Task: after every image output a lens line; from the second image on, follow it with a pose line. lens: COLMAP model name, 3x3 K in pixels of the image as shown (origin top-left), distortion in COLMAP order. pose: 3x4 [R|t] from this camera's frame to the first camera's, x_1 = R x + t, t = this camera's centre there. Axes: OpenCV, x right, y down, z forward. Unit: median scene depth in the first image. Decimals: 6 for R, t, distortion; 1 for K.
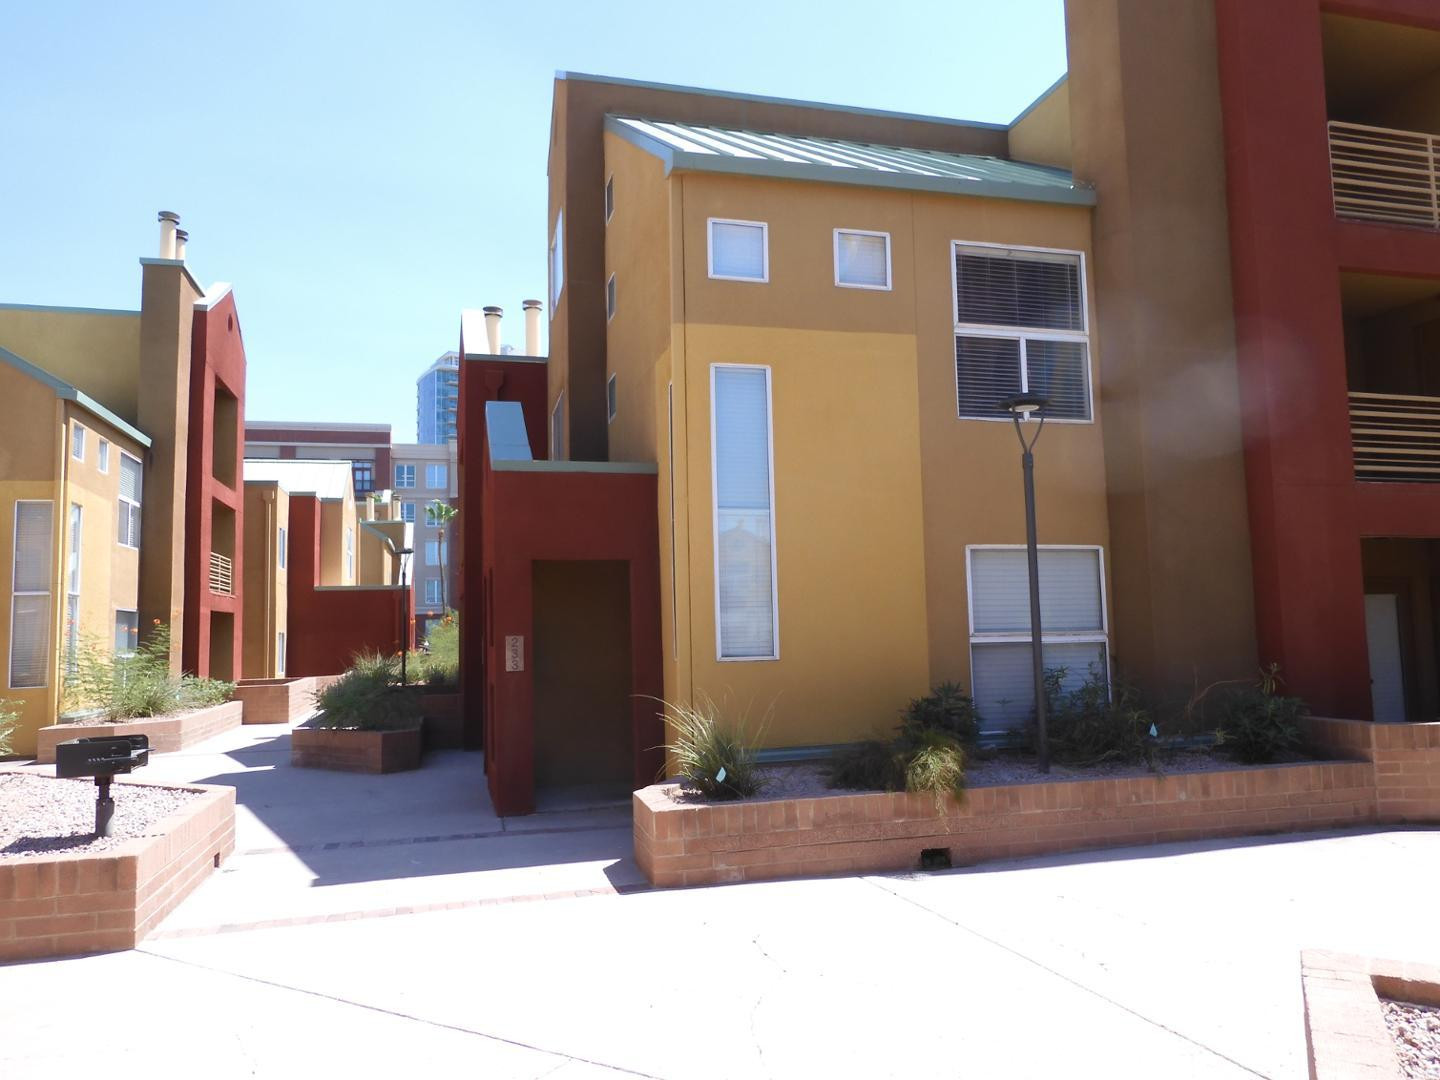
lens RADIAL K [[976.9, 0, 720.3], [0, 976.9, 565.9], [0, 0, 1]] dist [0.028921, -0.000380]
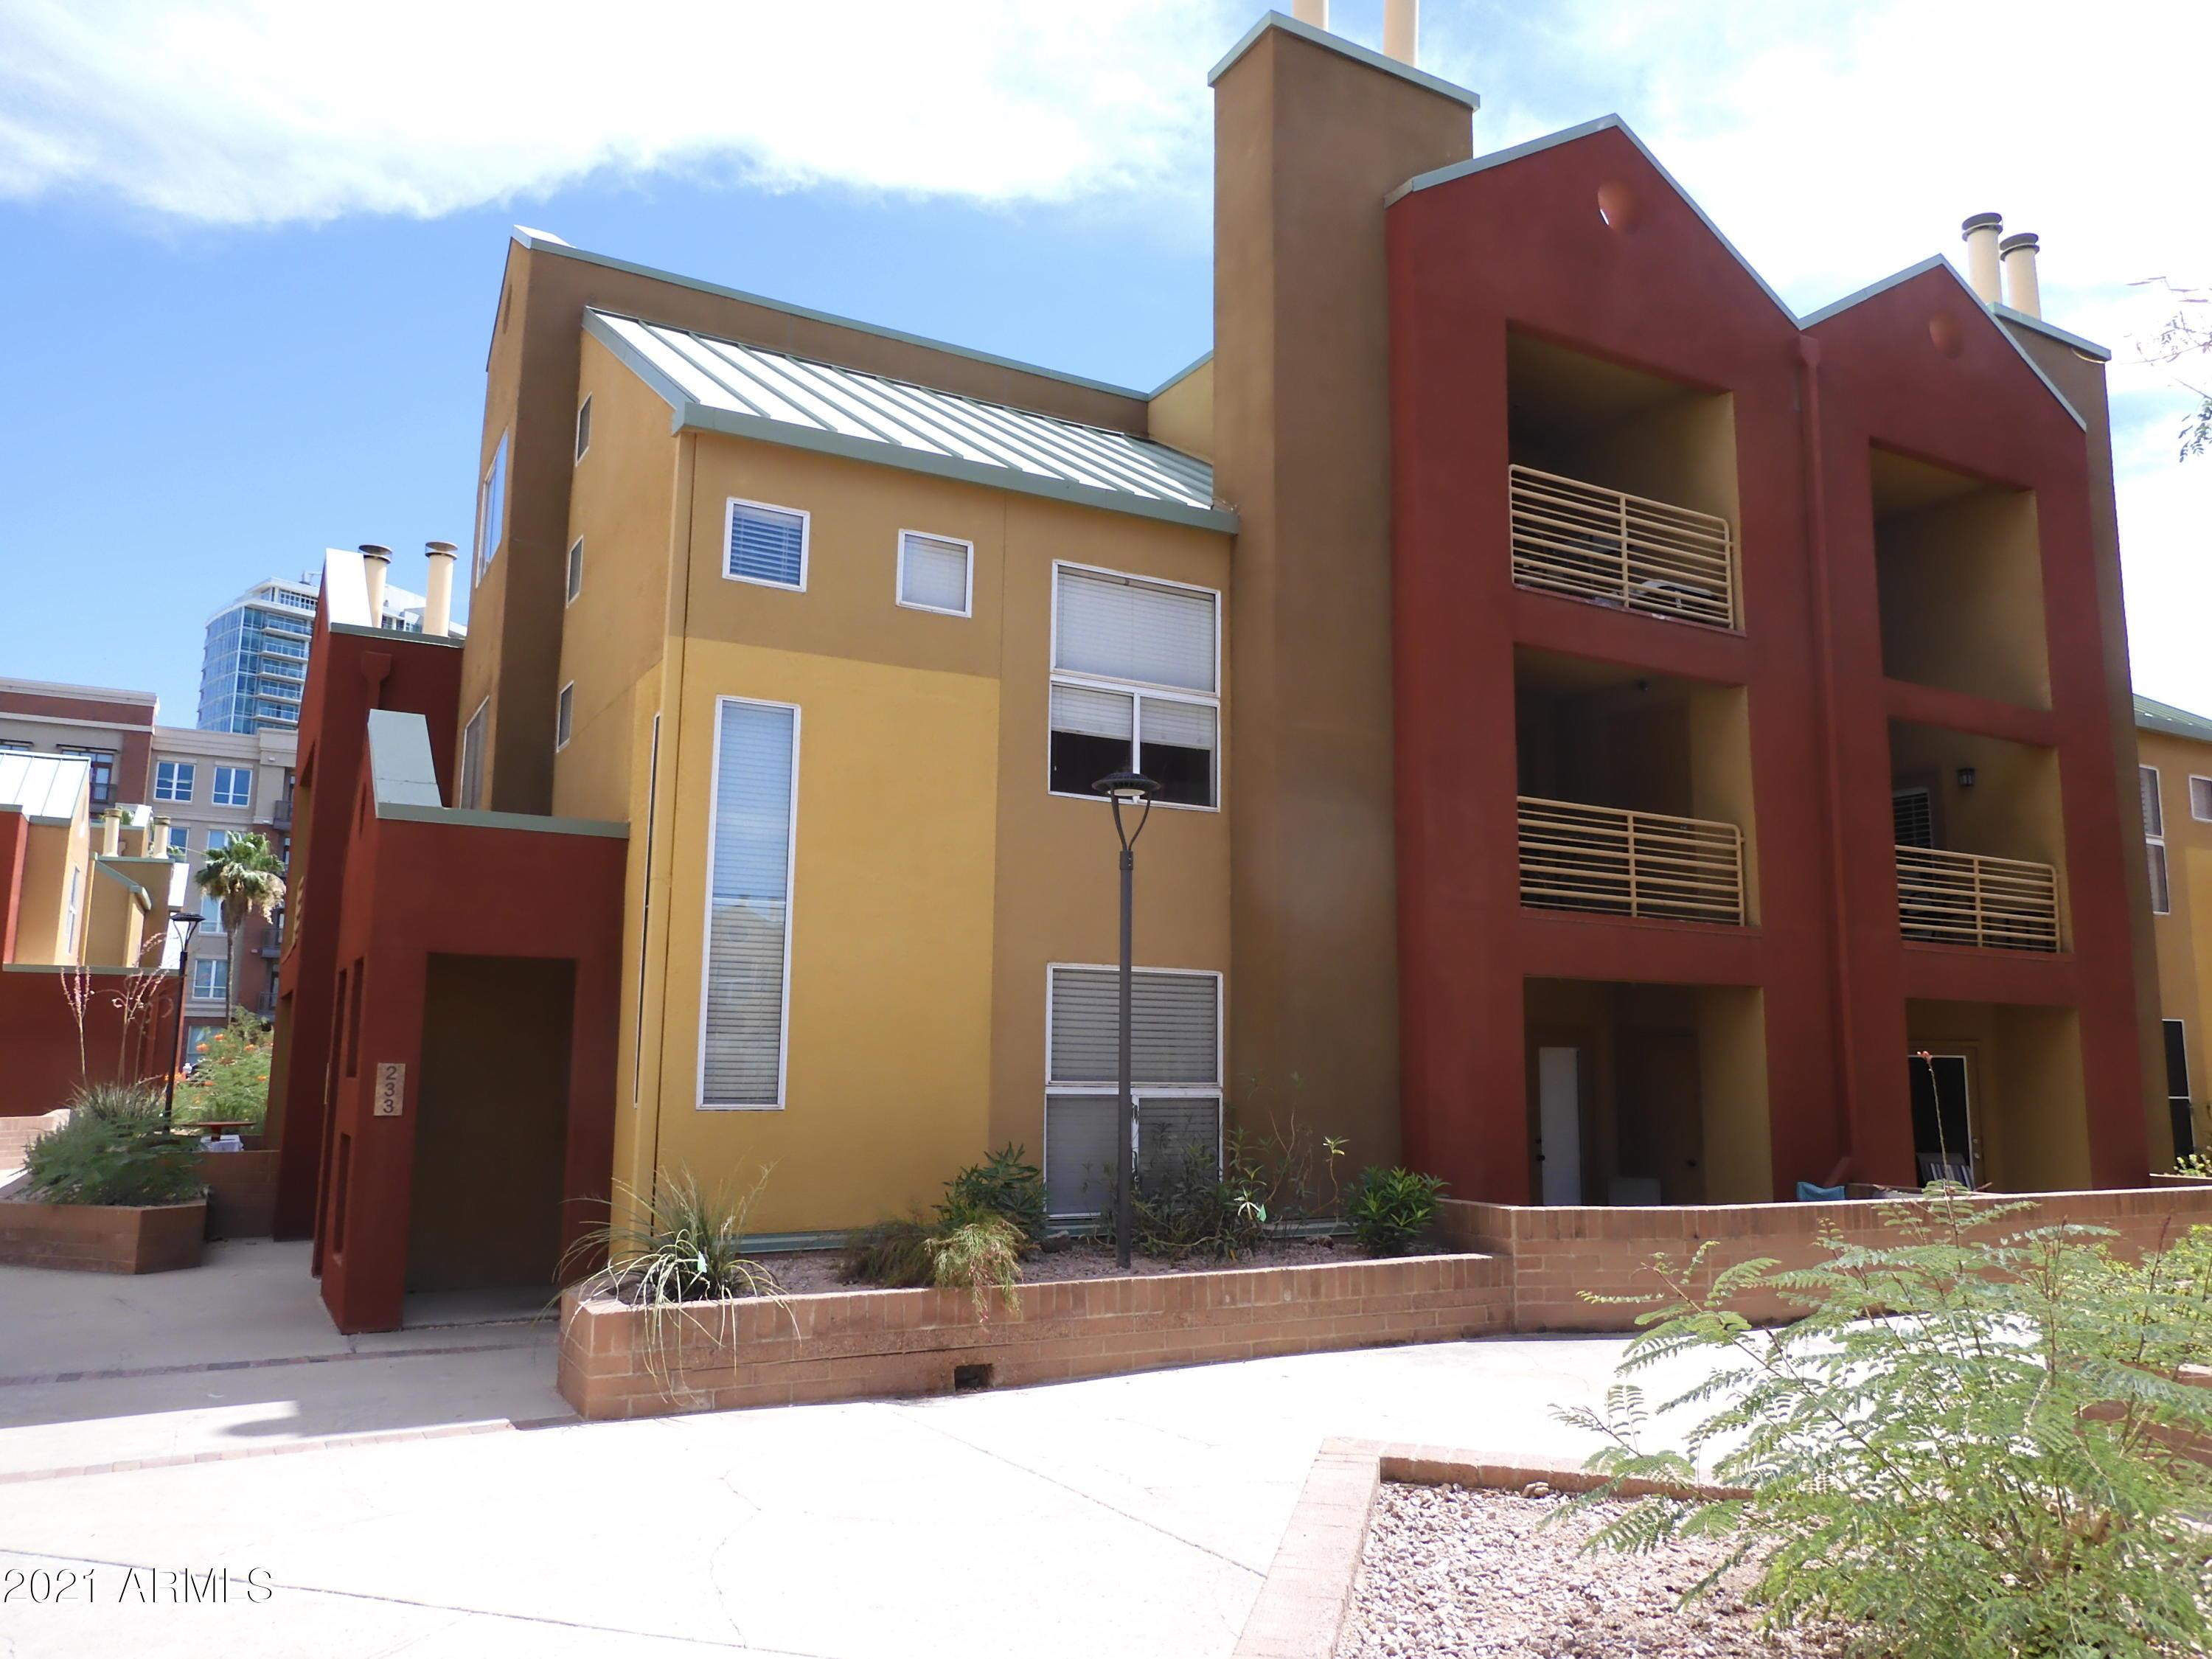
lens RADIAL K [[1595.4, 0, 1106.7], [0, 1595.4, 824.1], [0, 0, 1]] dist [0.007254, -0.002020]
pose [[0.968634, 0.071304, 0.238041, -0.004767], [-0.050992, 0.994597, -0.090429, -0.017946], [-0.243203, 0.075454, 0.967036, -0.199625]]
